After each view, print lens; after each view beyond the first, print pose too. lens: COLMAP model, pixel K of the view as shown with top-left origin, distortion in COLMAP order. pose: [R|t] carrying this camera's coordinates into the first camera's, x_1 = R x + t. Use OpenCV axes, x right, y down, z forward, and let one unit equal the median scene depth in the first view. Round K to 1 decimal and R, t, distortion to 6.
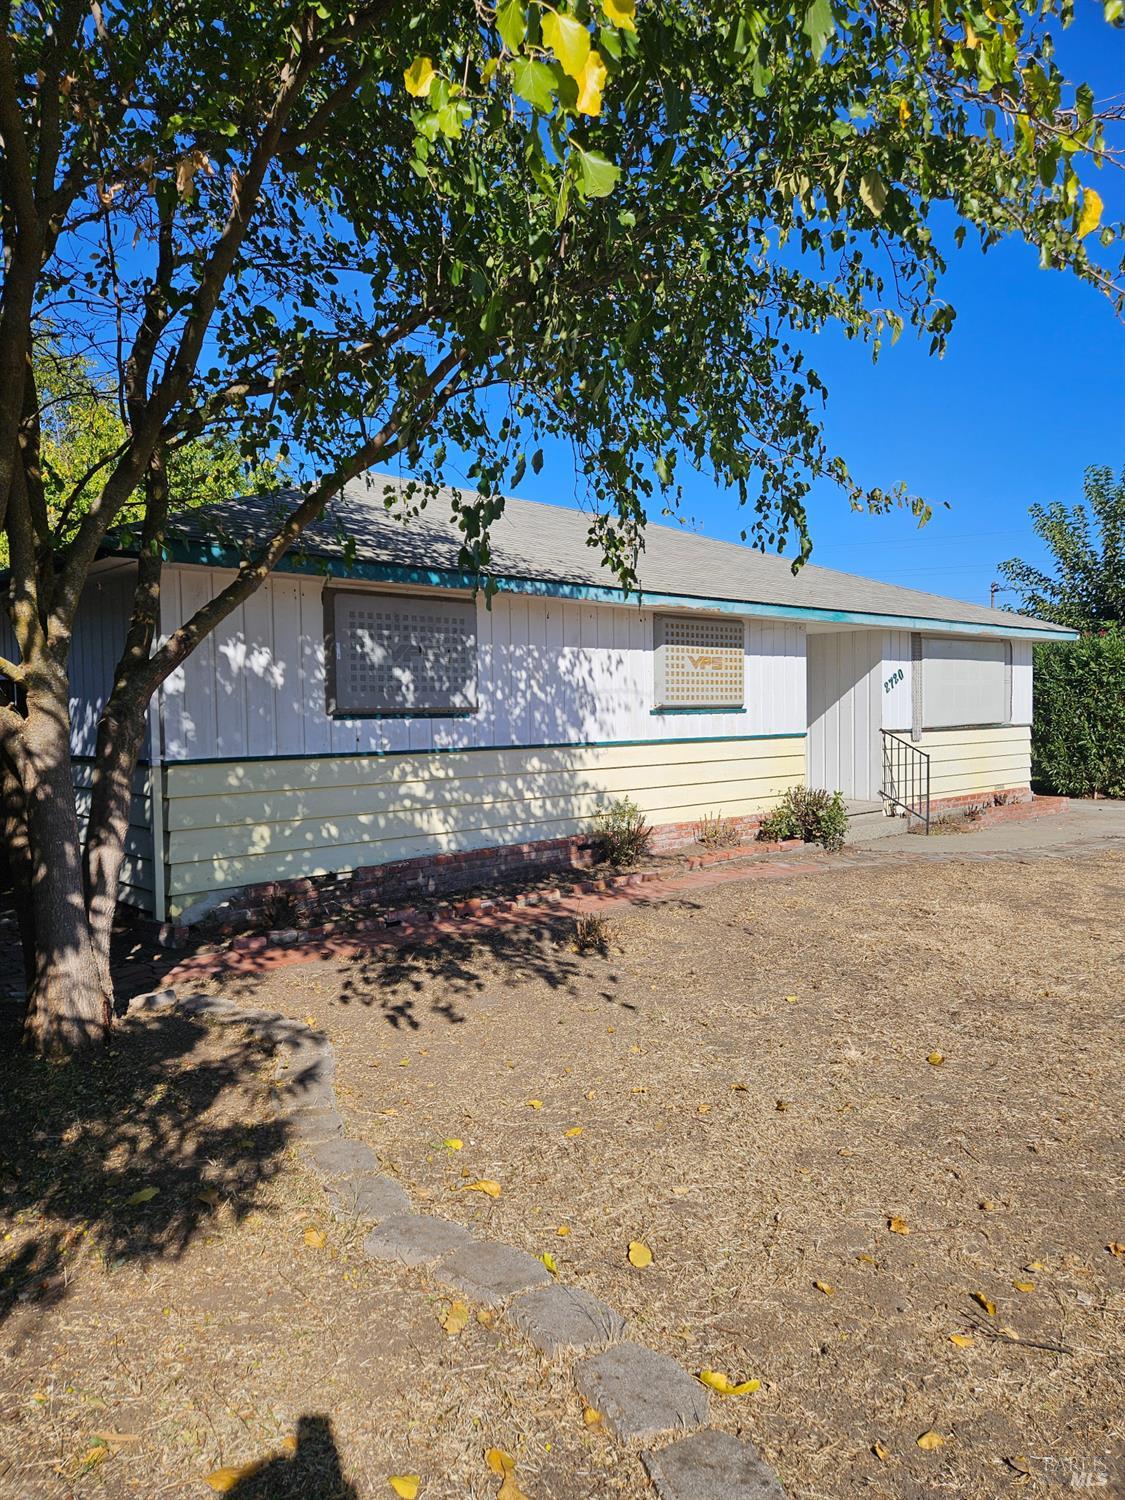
lens RADIAL K [[1005.4, 0, 562.5], [0, 1005.4, 750.0], [0, 0, 1]] dist [0.000952, 0.000993]
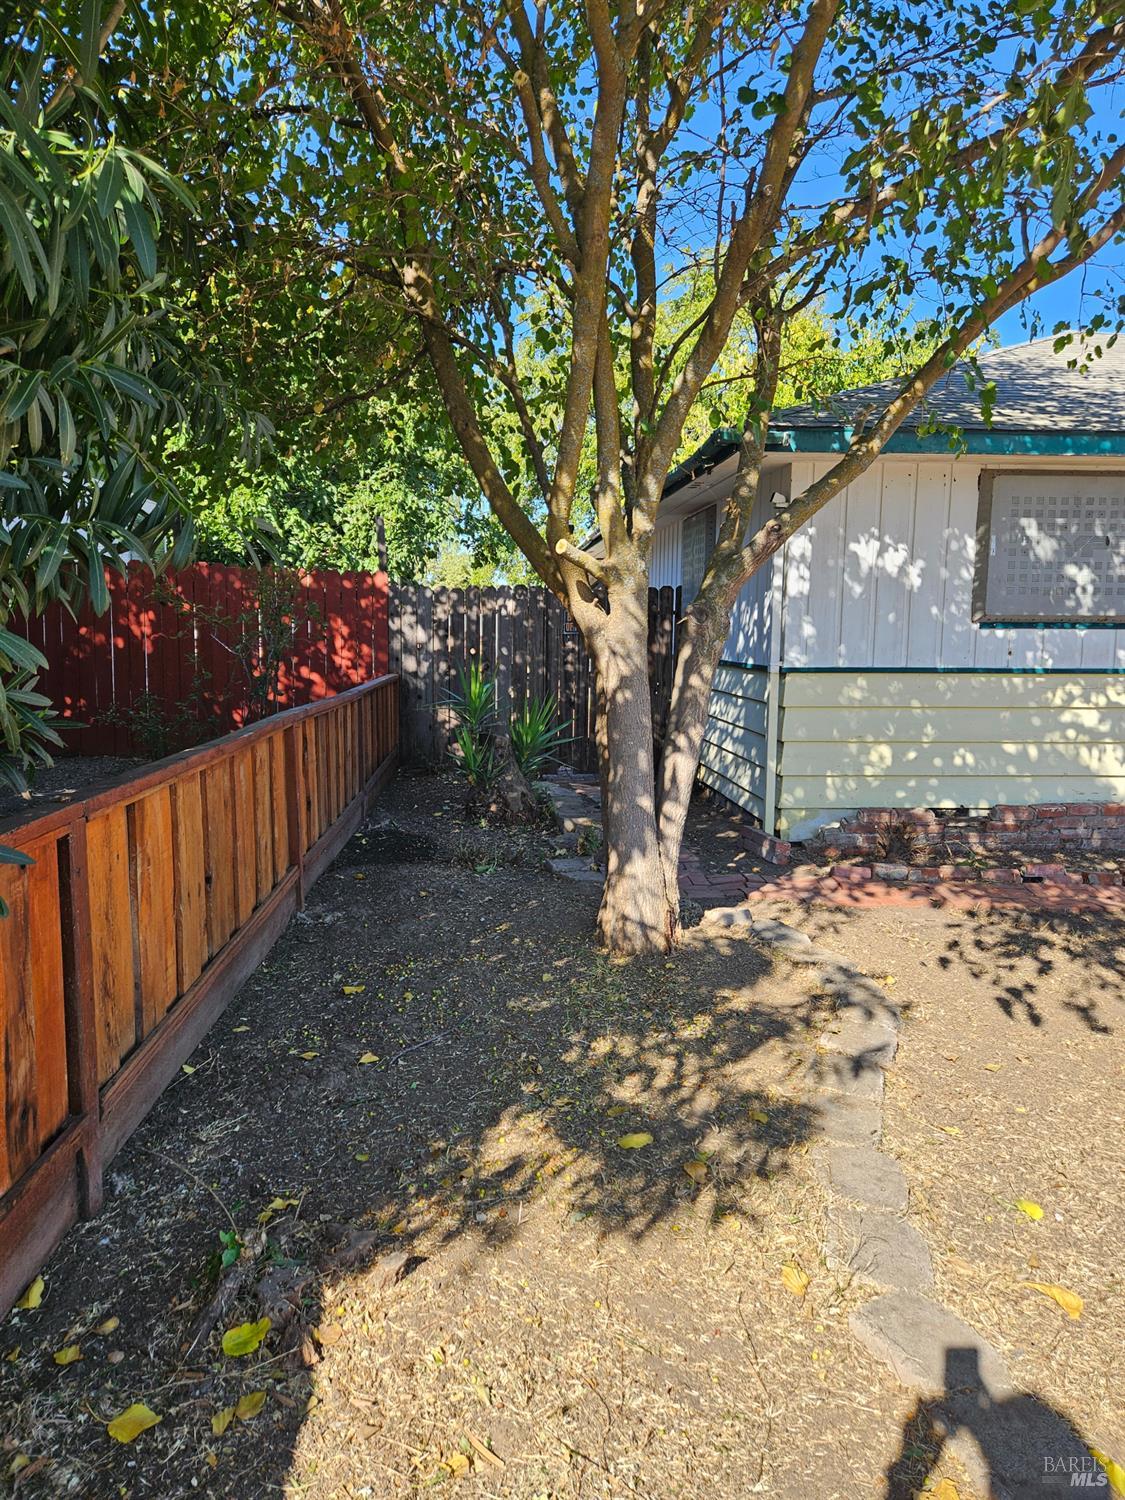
lens RADIAL K [[952.8, 0, 558.5], [0, 952.8, 730.2], [0, 0, 1]] dist [0.081050, -0.127001]
pose [[0.768488, 0.087144, -0.633902, 0.023773], [-0.043296, 0.995494, 0.084364, 0.002725], [0.638397, -0.037387, 0.768798, 0.169505]]
